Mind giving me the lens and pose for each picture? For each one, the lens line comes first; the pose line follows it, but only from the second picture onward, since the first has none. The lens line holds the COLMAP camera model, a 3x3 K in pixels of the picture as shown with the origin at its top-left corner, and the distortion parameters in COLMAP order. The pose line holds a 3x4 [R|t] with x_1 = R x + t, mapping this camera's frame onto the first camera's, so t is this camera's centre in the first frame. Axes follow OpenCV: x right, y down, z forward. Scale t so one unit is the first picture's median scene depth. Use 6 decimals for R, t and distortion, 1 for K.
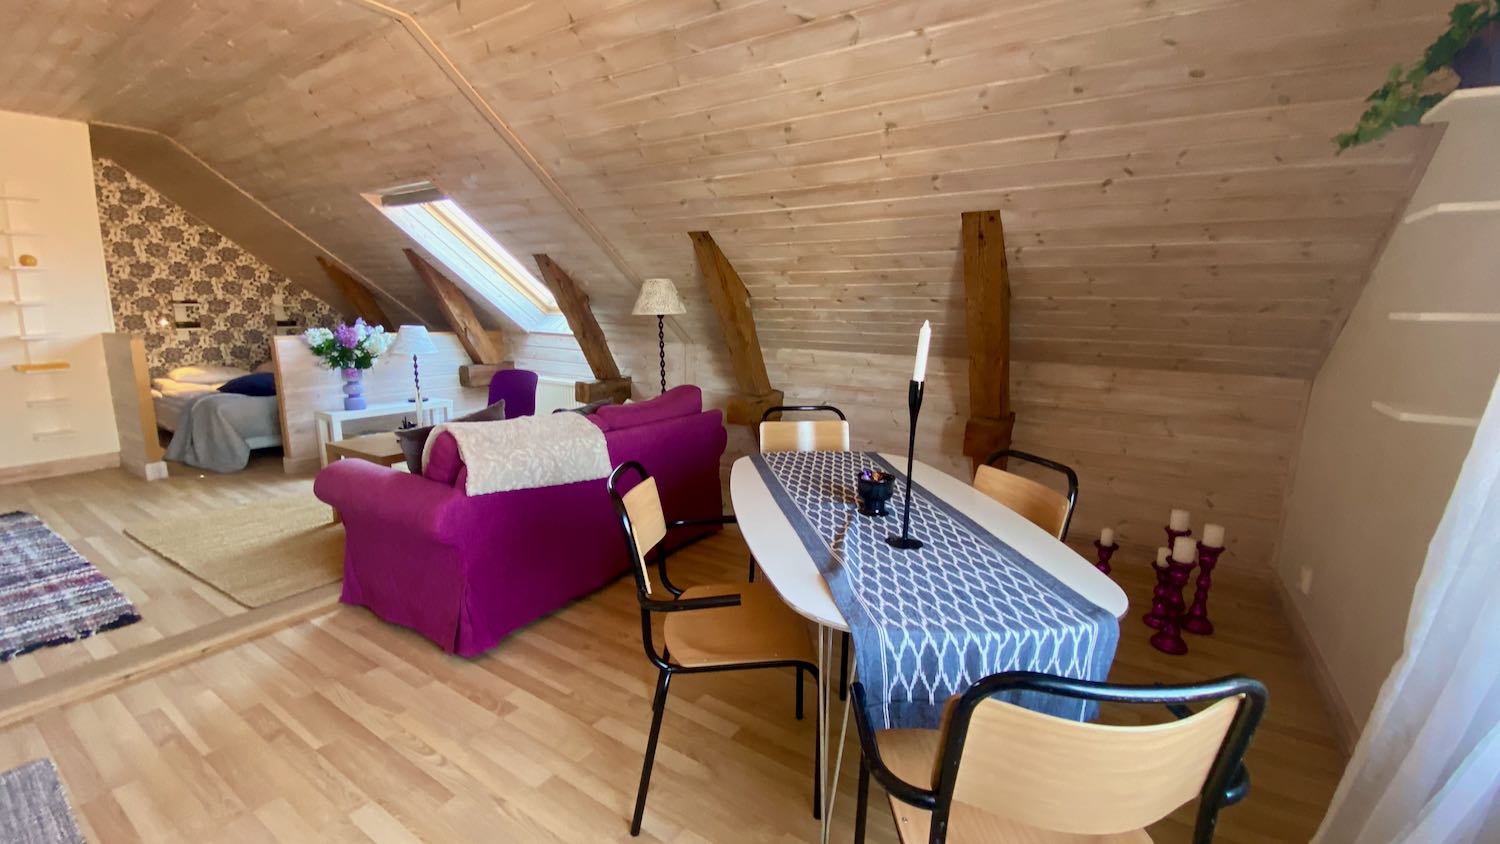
lens RADIAL K [[605.7, 0, 755.7], [0, 605.7, 427.9], [0, 0, 1]] dist [-0.002031, -0.009572]
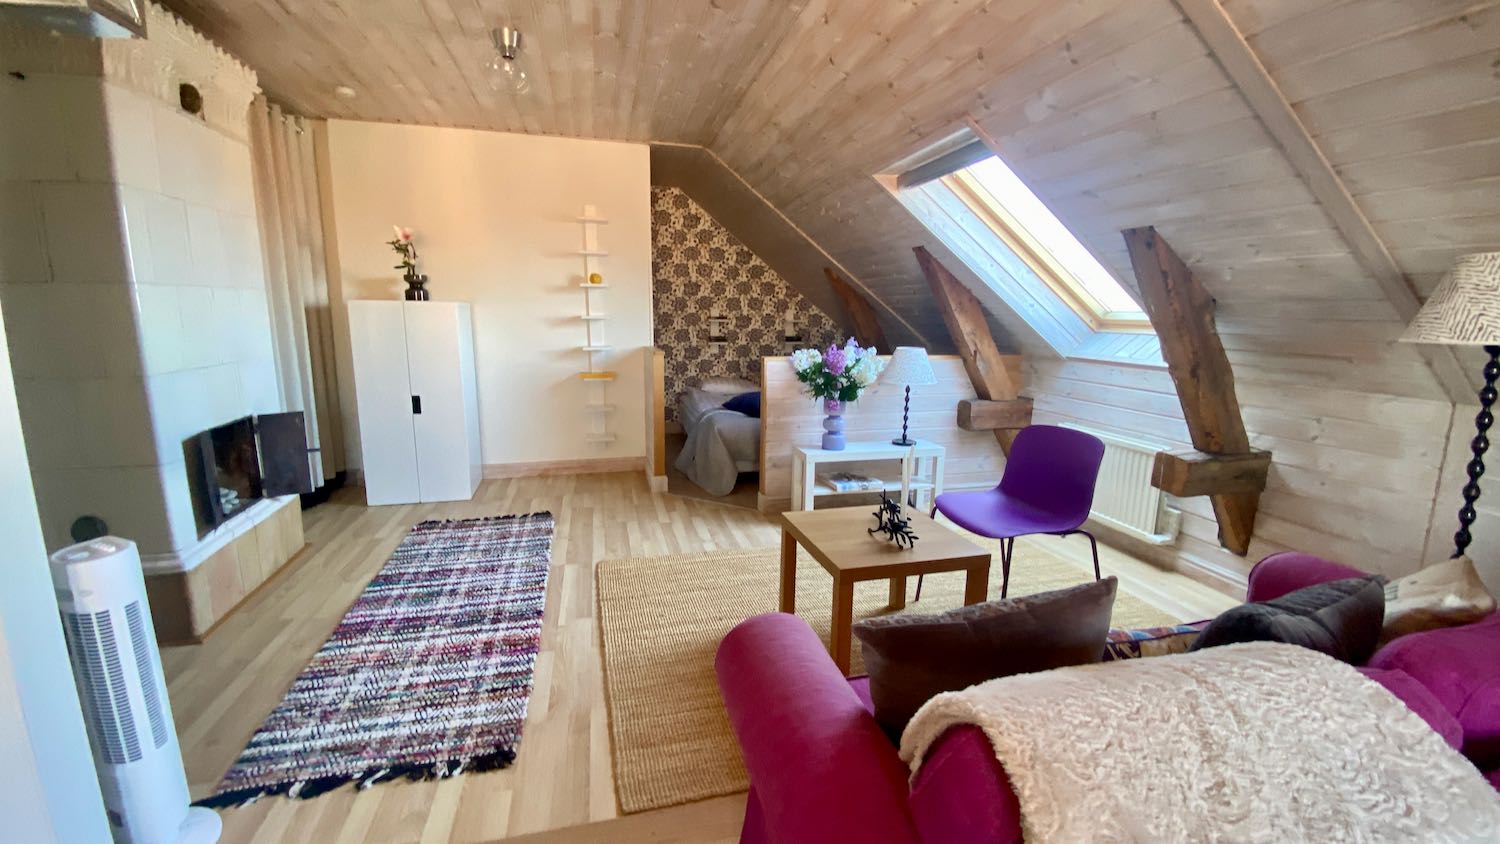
lens RADIAL K [[605.7, 0, 755.4], [0, 605.7, 430.4], [0, 0, 1]] dist [-0.002031, -0.009572]
pose [[0.732152, 0.115121, -0.671342, -0.189928], [-0.128282, 0.991281, 0.030082, -0.063301], [0.668952, 0.064097, 0.740537, 0.315117]]
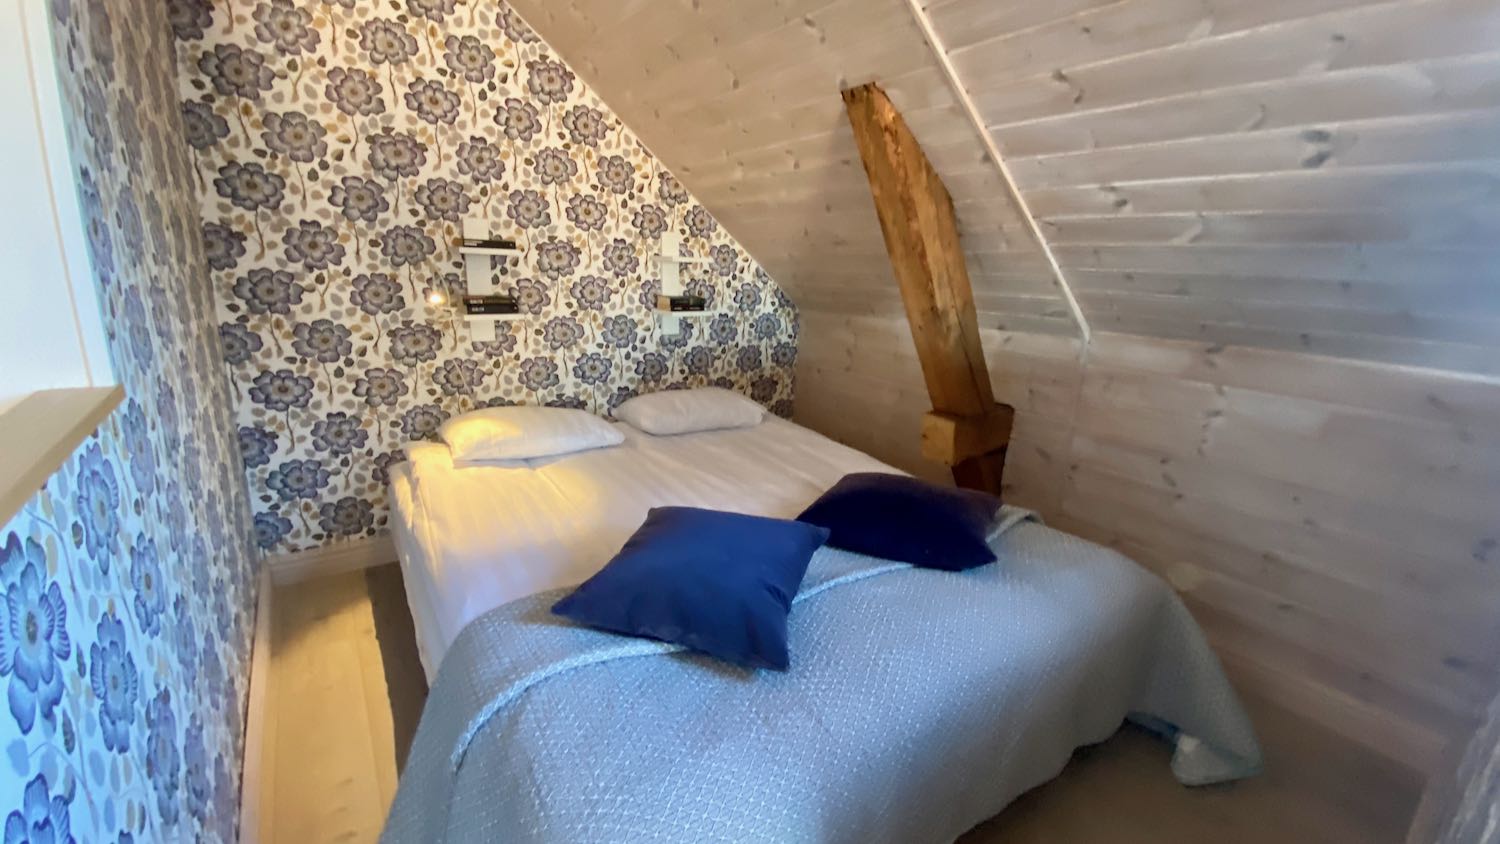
lens RADIAL K [[605.7, 0, 763.5], [0, 605.7, 434.0], [0, 0, 1]] dist [-0.002031, -0.009572]
pose [[0.929261, 0.110324, -0.352566, -0.785780], [-0.087795, 0.992976, 0.079318, -0.166506], [0.358840, -0.042754, 0.932419, 0.857469]]
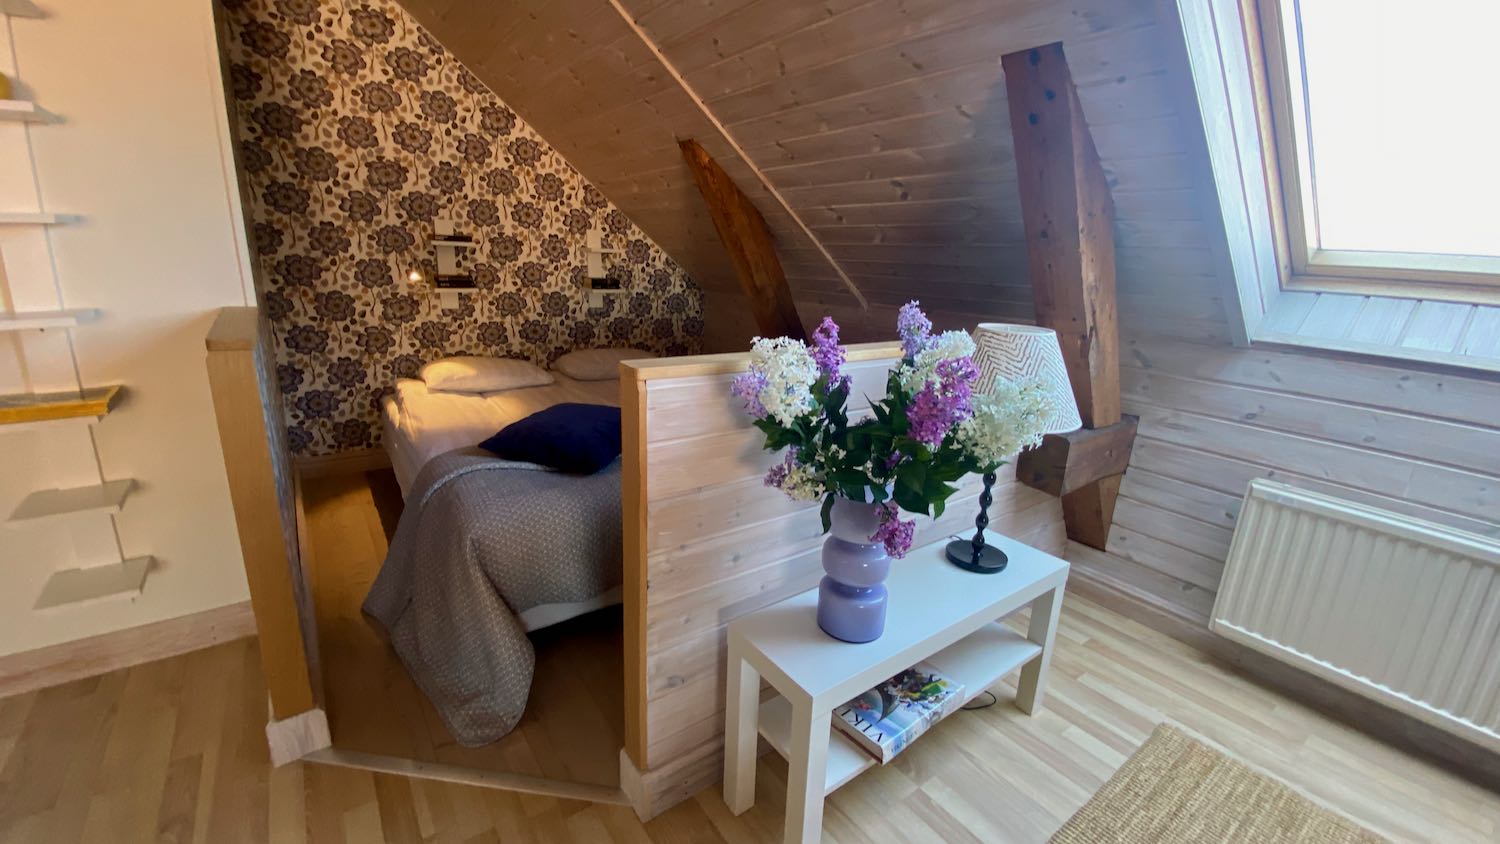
lens RADIAL K [[605.7, 0, 763.9], [0, 605.7, 436.9], [0, 0, 1]] dist [-0.002031, -0.009572]
pose [[0.935169, 0.119697, -0.333365, -0.598952], [-0.093201, 0.991159, 0.094430, -0.135600], [0.341720, -0.057238, 0.938057, 0.706818]]
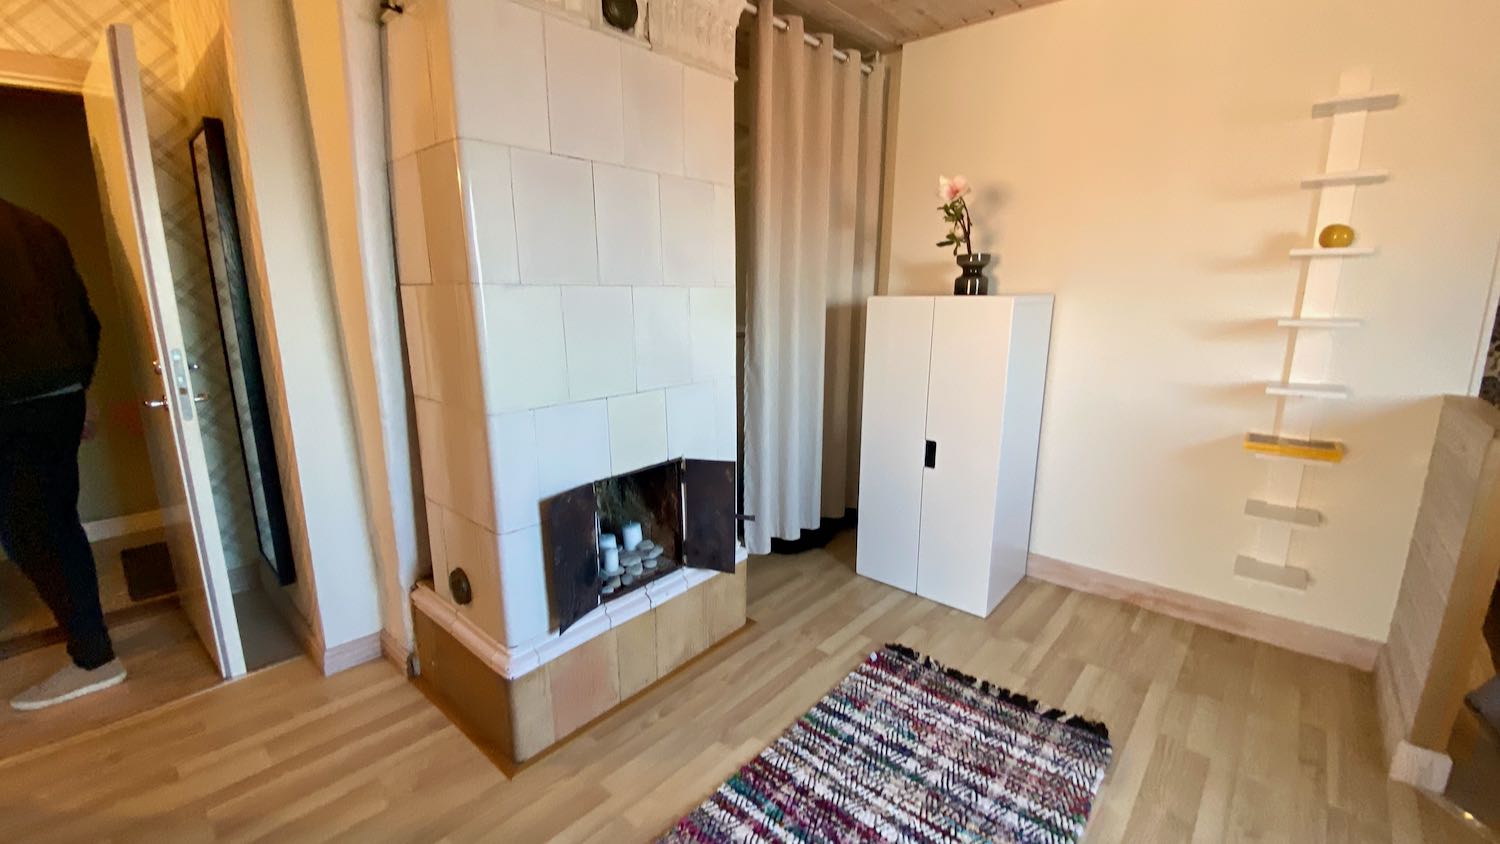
lens RADIAL K [[605.7, 0, 746.2], [0, 605.7, 421.5], [0, 0, 1]] dist [-0.002031, -0.009572]
pose [[-0.163225, 0.173472, -0.971218, -0.541407], [-0.193272, 0.959724, 0.203901, -0.120089], [0.967473, 0.220991, -0.123124, 0.516200]]
